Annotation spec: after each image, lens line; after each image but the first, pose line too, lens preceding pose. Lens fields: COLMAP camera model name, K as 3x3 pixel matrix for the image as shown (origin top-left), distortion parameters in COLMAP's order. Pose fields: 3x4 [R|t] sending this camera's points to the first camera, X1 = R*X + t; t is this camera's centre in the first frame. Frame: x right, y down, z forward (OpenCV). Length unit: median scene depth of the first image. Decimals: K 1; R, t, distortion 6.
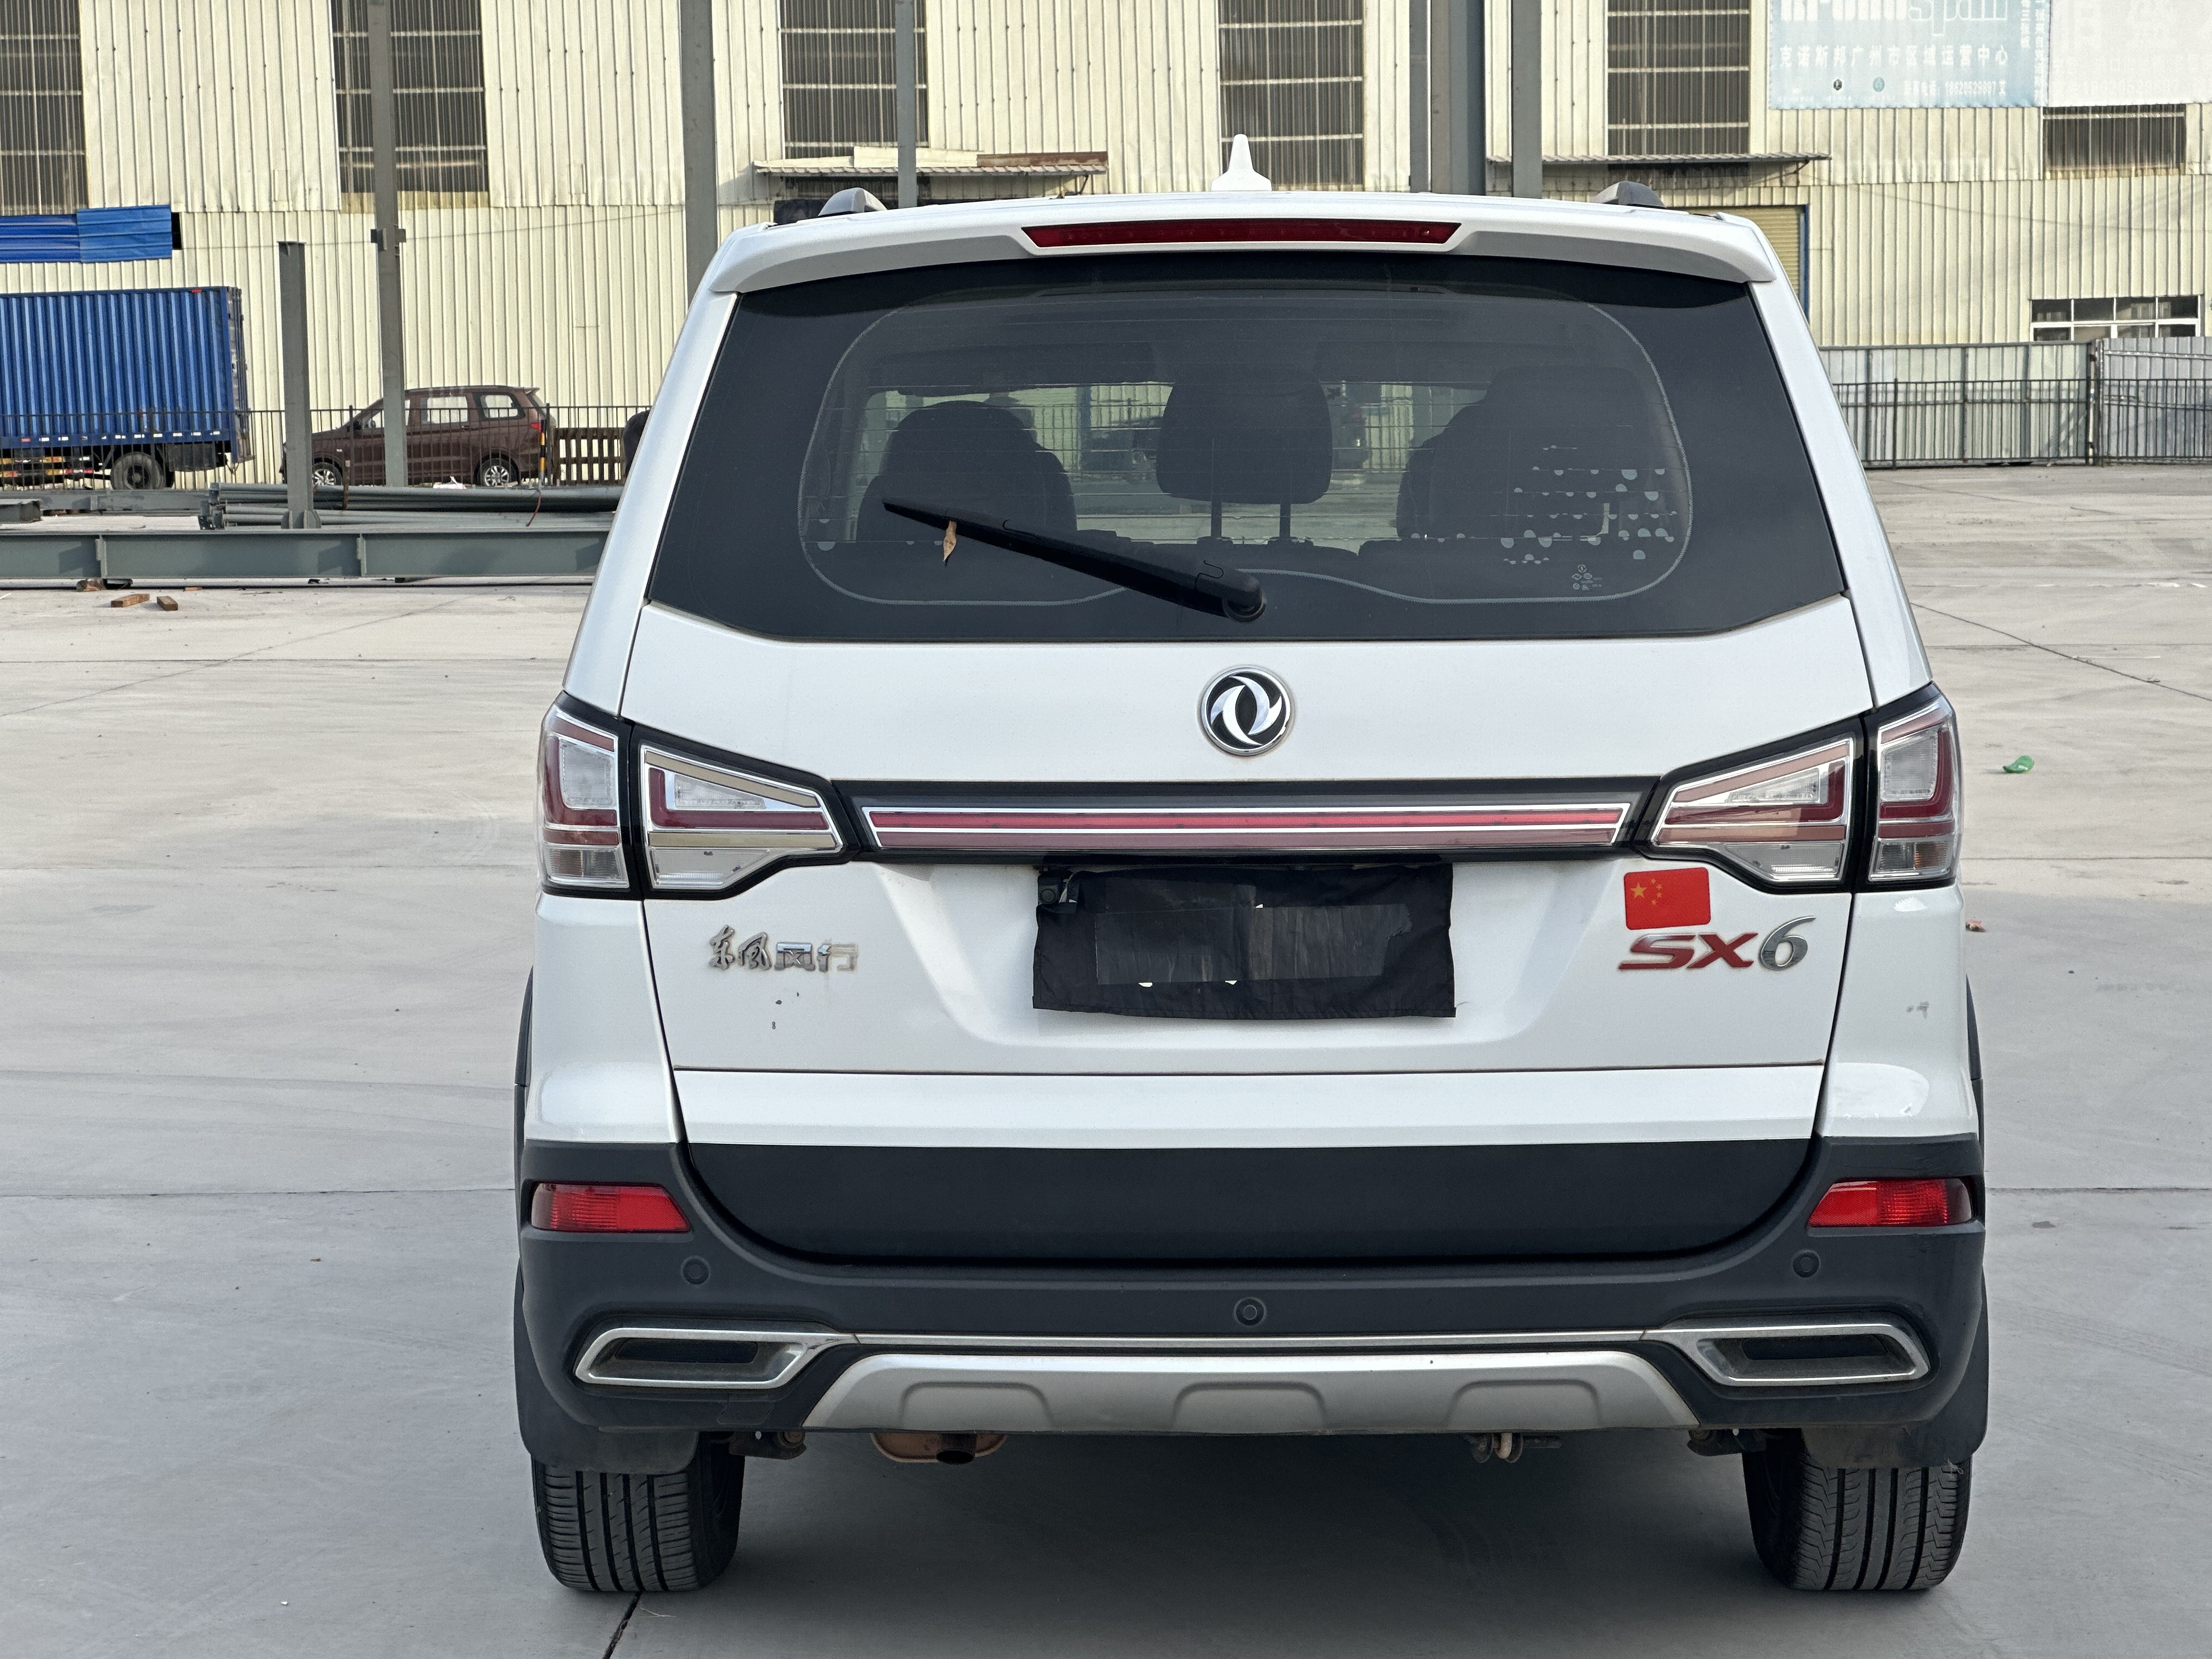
lens RADIAL K [[5075.5, 0, 1106.0], [0, 5075.5, 829.5], [0, 0, 1]] dist [-0.307532, 5.188960]
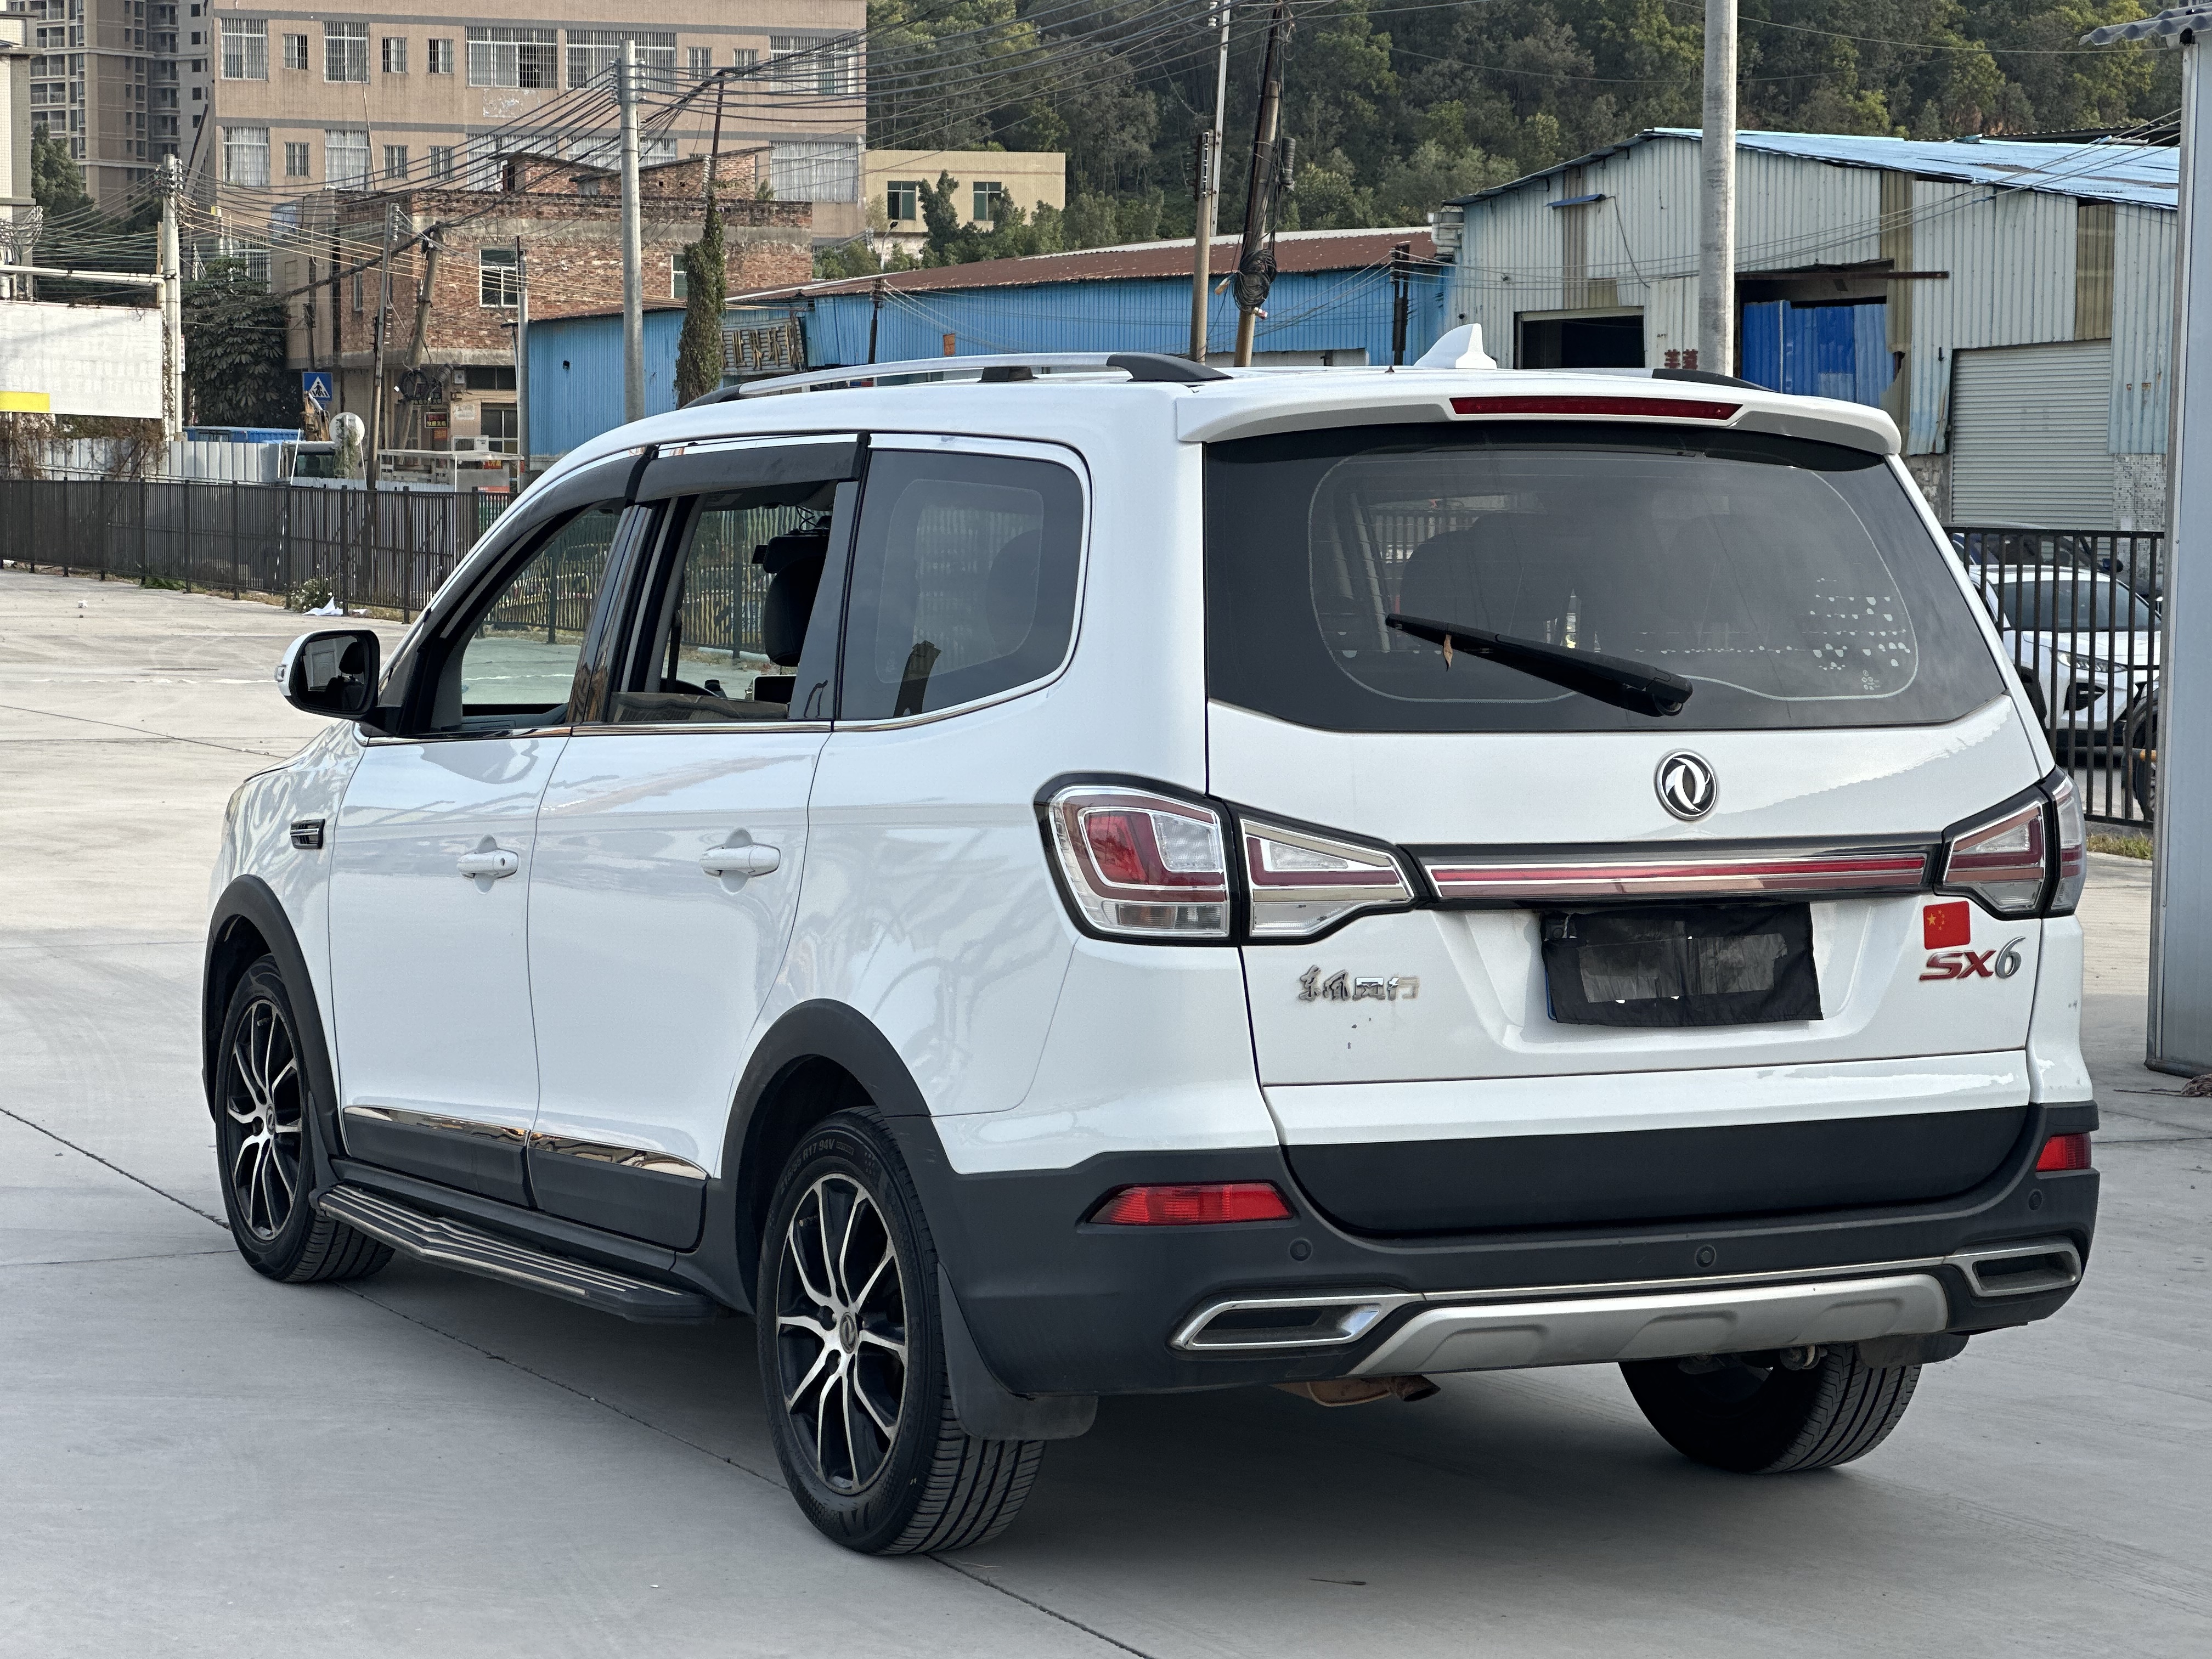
lens RADIAL K [[5075.5, 0, 1106.0], [0, 5075.5, 829.5], [0, 0, 1]] dist [-0.307532, 5.188960]
pose [[0.887279, -0.013624, 0.461033, -0.682727], [0.022603, 0.999647, -0.013959, 0.002218], [-0.460680, 0.022807, 0.887273, -0.061271]]
